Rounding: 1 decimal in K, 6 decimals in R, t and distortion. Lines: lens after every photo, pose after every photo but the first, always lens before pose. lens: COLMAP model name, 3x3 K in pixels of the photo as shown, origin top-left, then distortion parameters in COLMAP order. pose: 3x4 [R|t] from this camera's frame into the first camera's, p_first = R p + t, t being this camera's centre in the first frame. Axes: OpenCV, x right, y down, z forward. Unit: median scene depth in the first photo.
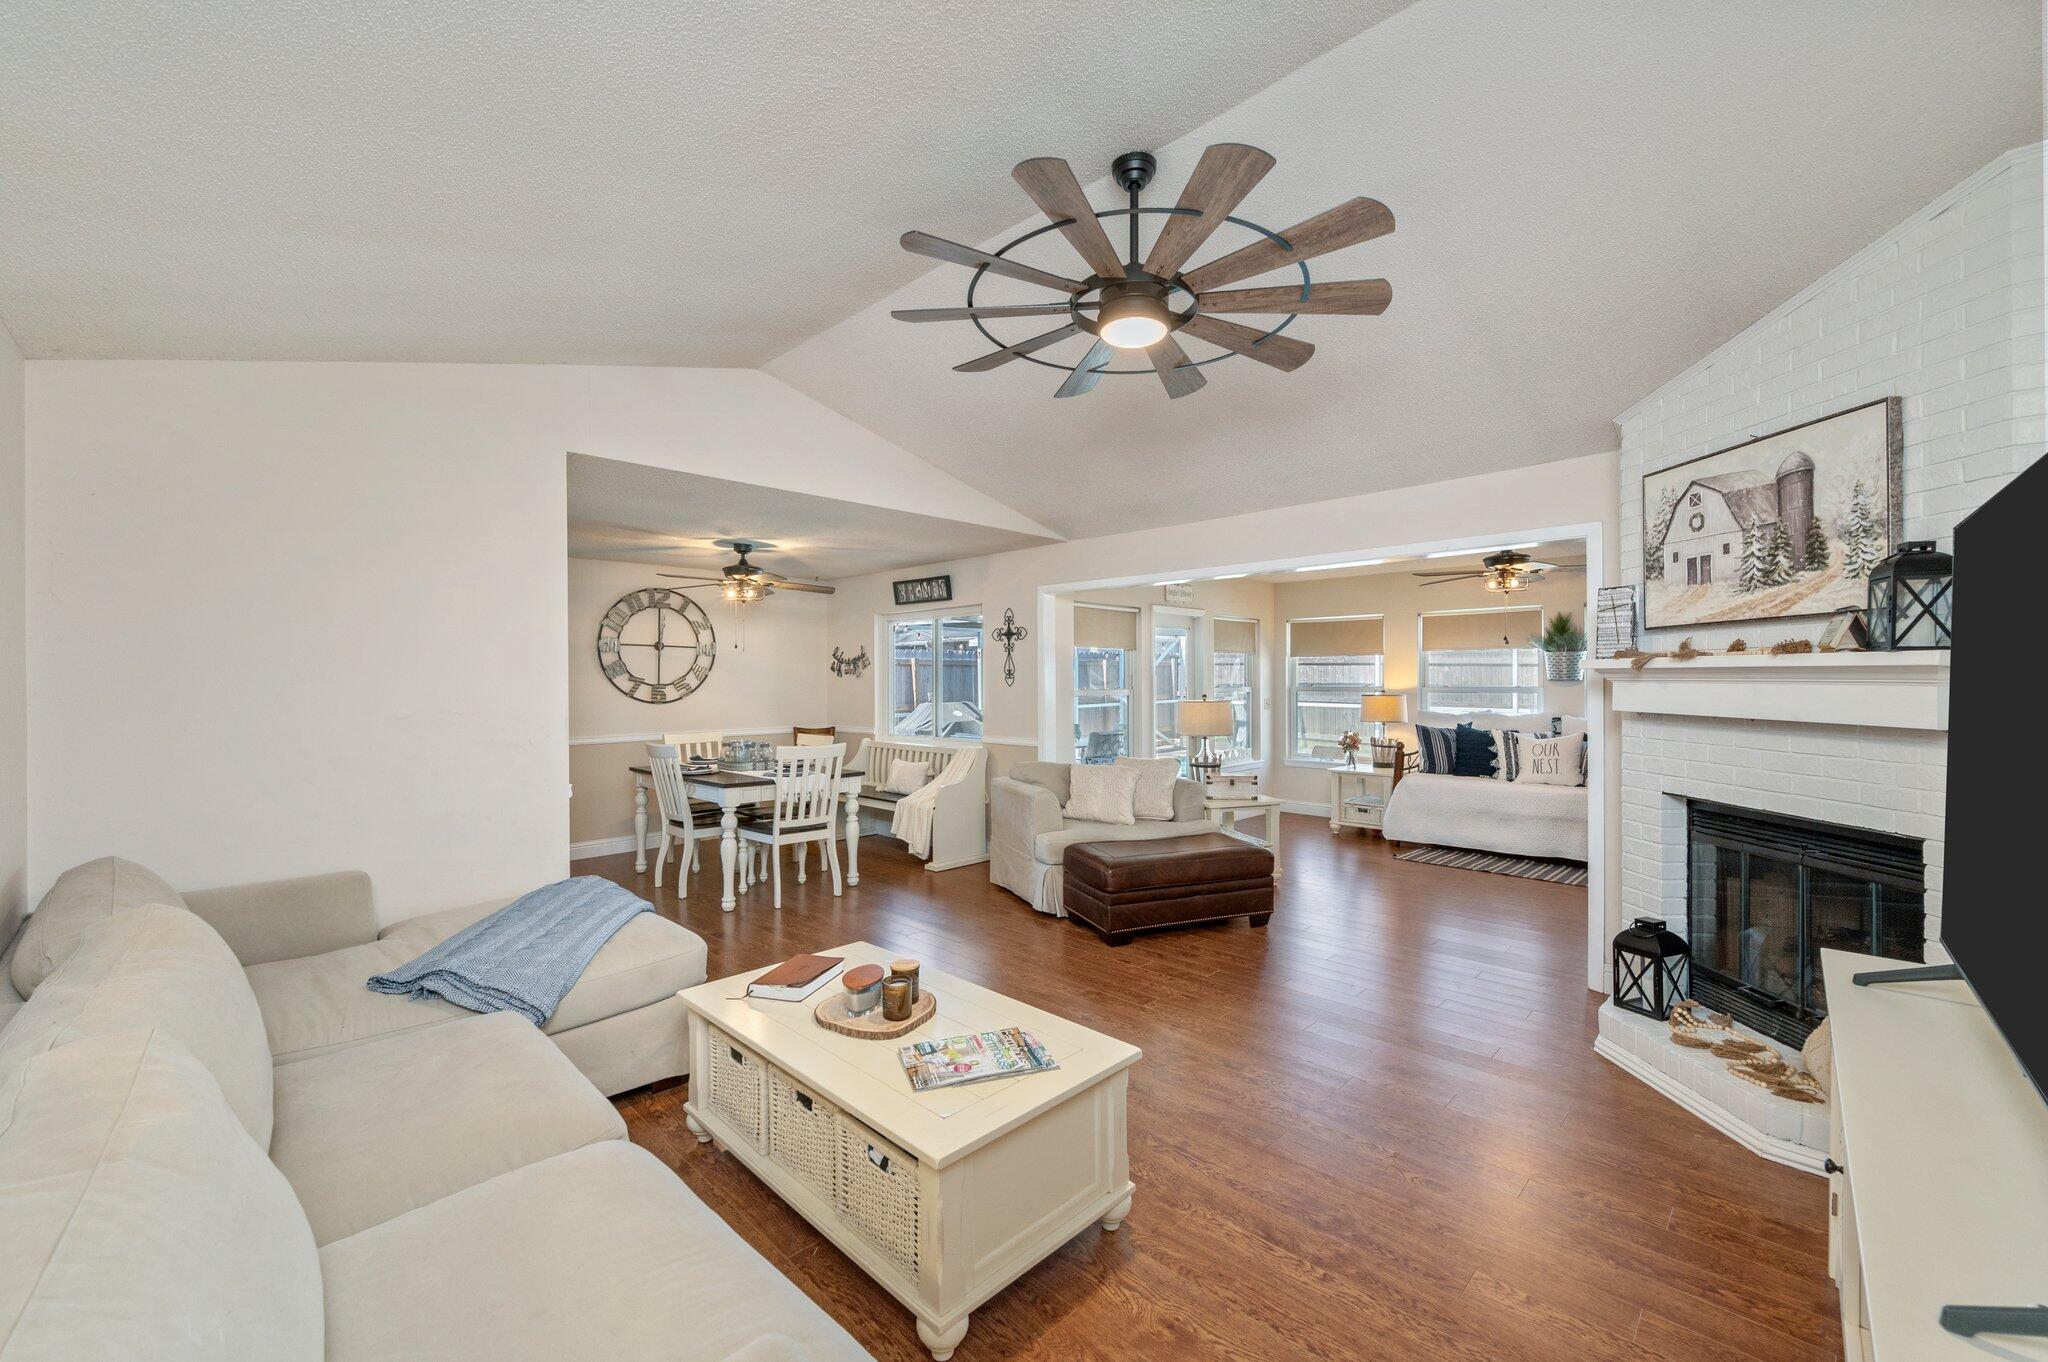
lens RADIAL K [[831.7, 0, 1043.0], [0, 831.7, 678.9], [0, 0, 1]] dist [0.000395, 0.000152]
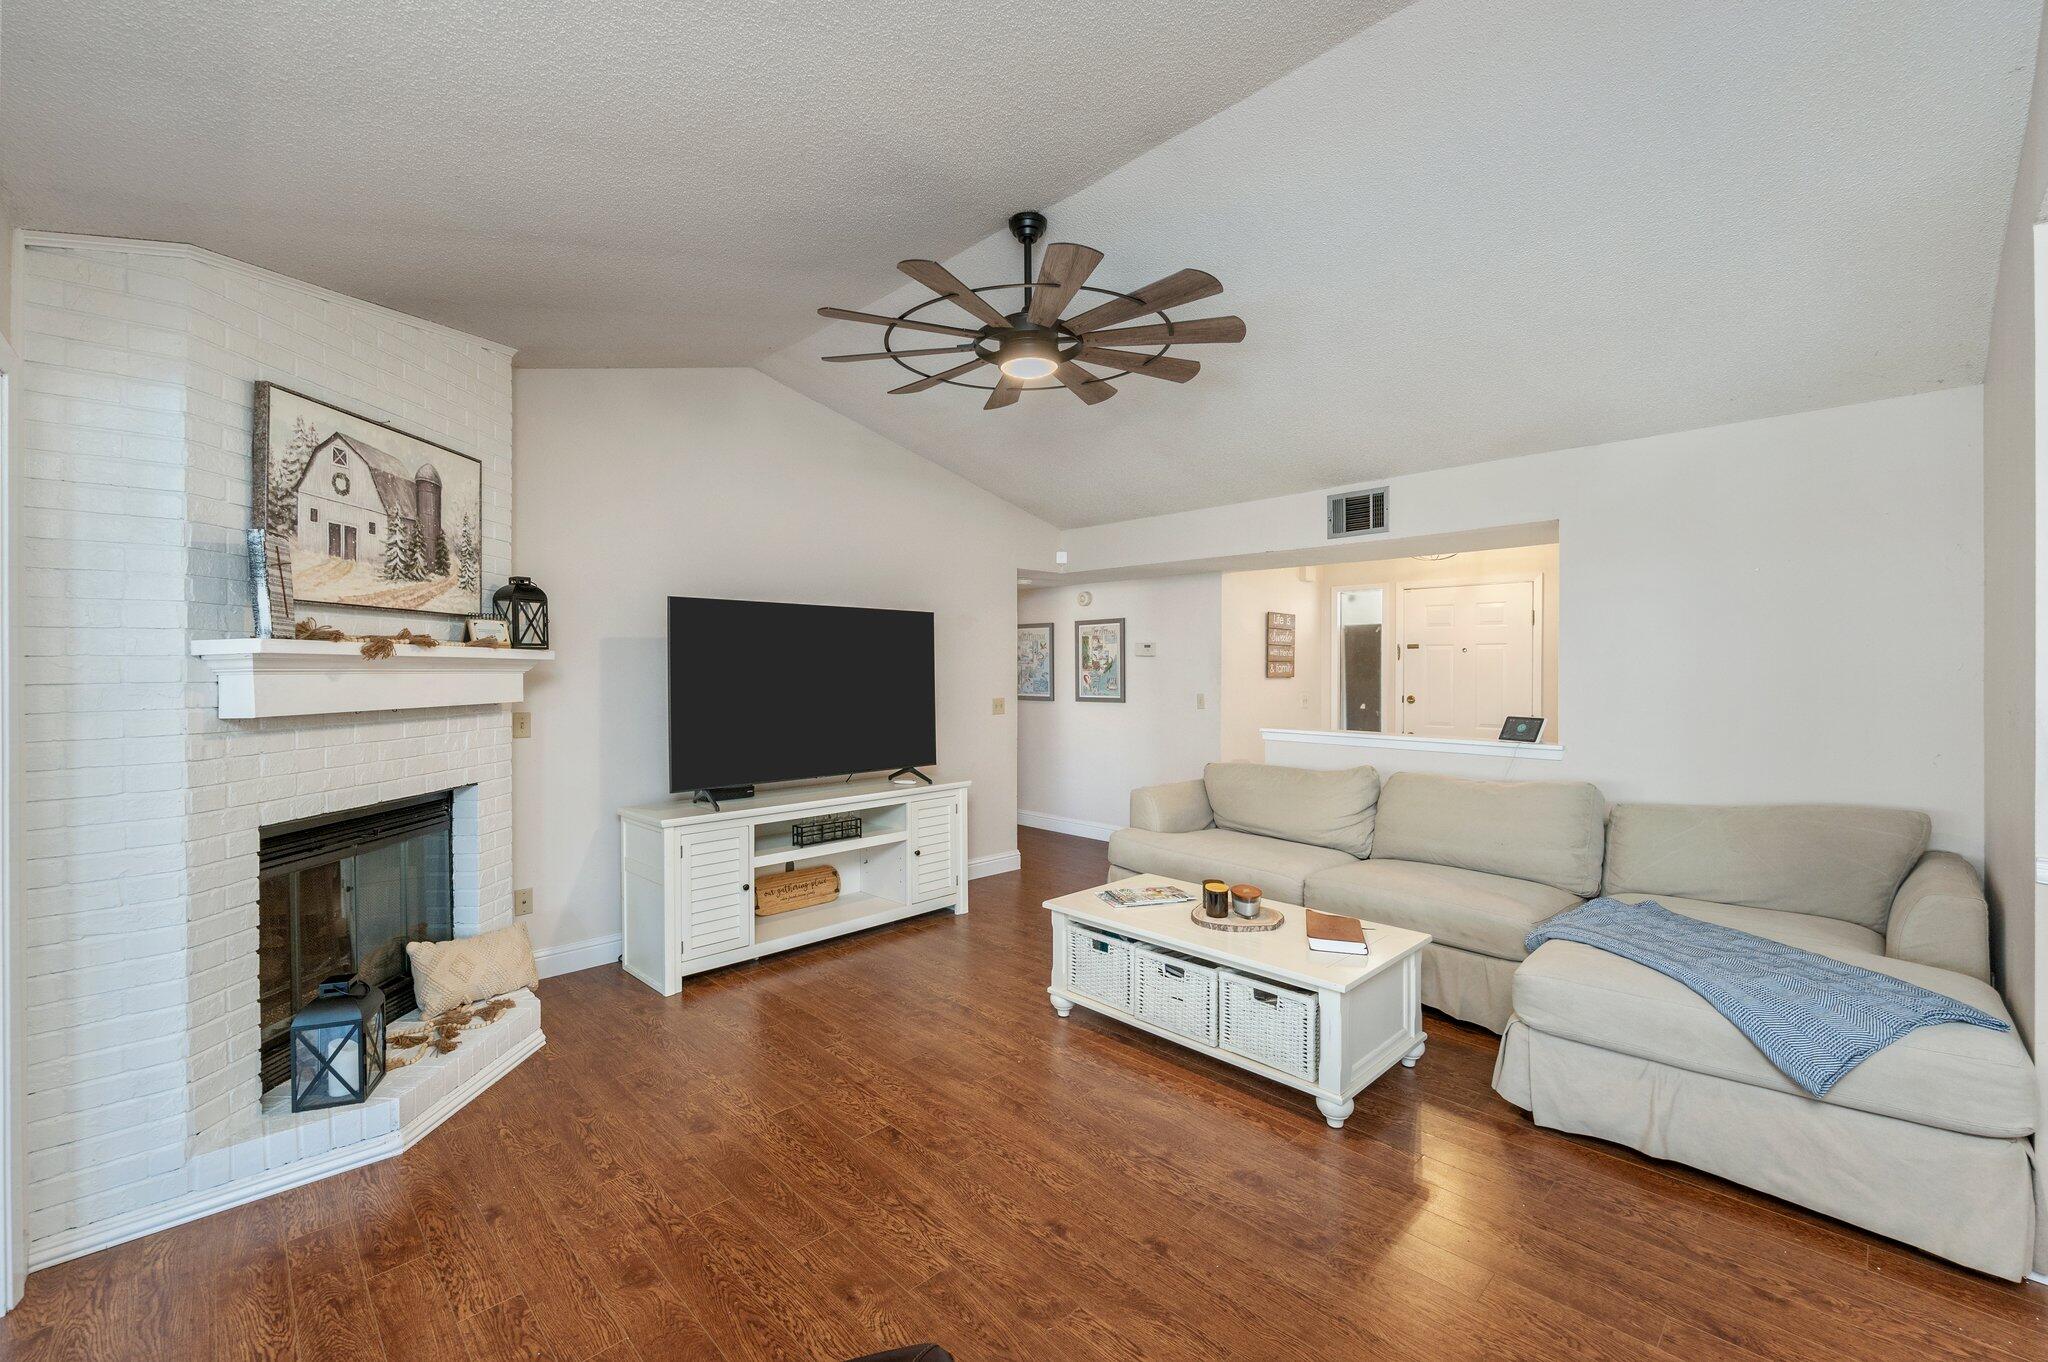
lens RADIAL K [[831.7, 0, 1029.0], [0, 831.7, 673.3], [0, 0, 1]] dist [0.000395, 0.000152]
pose [[-0.999130, 0.007059, 0.041093, 0.060087], [0.007450, 0.999928, 0.009364, 0.001280], [-0.041024, 0.009662, -0.999111, 1.975270]]
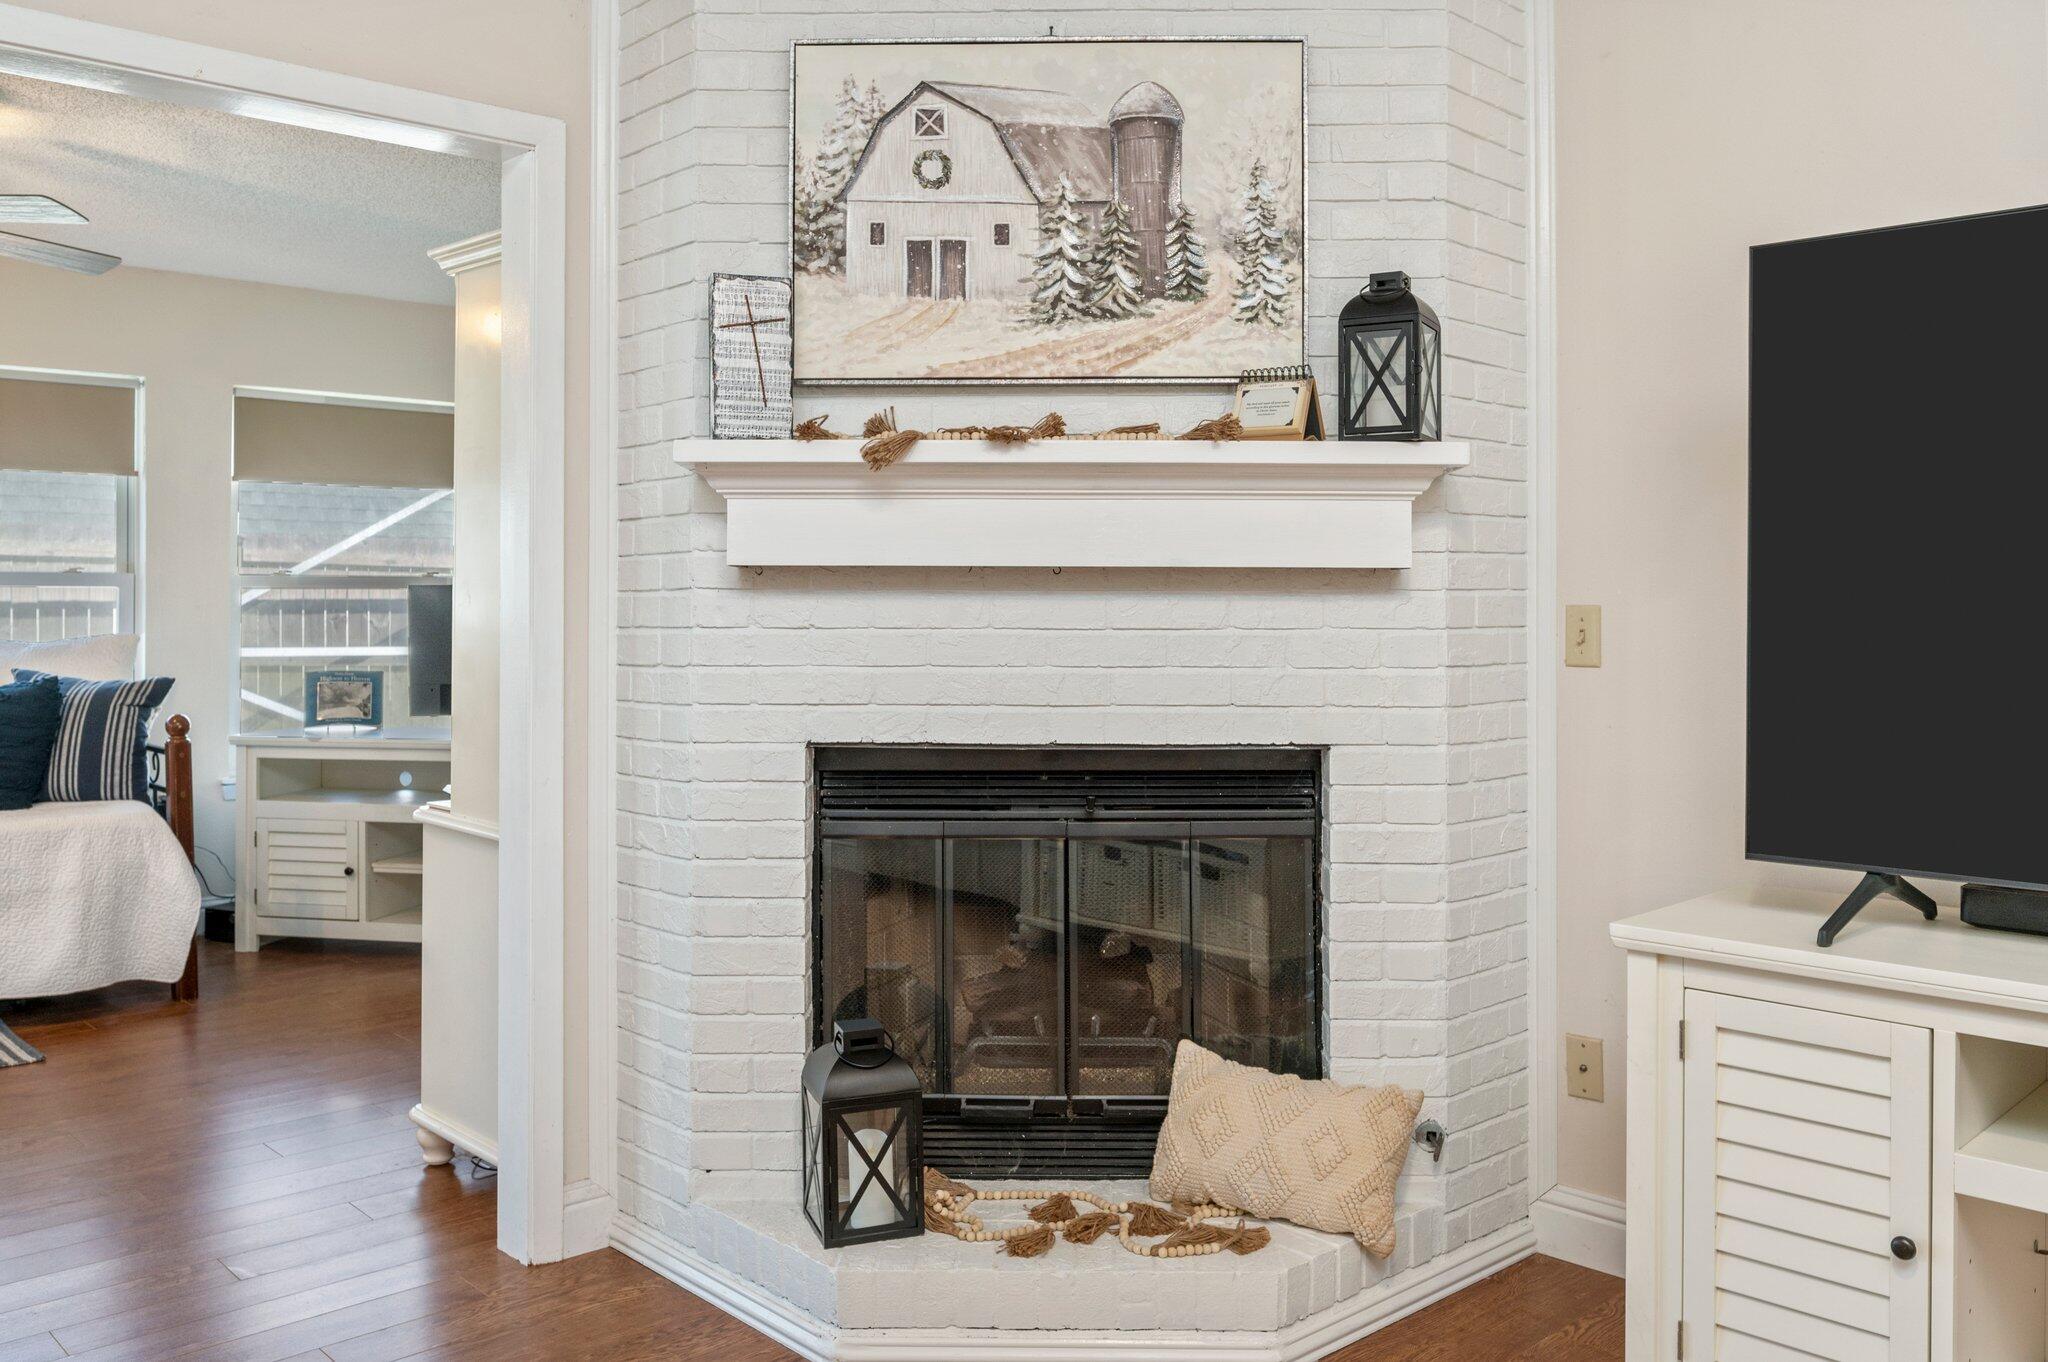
lens RADIAL K [[1667.9, 0, 1032.8], [0, 1667.9, 580.1], [0, 0, 1]] dist [-0.025972, 0.001531]
pose [[0.047964, 0.014316, 0.998746, -0.188387], [0.003085, 0.999890, -0.014480, 0.070162], [-0.998844, 0.003775, 0.047914, 0.974756]]
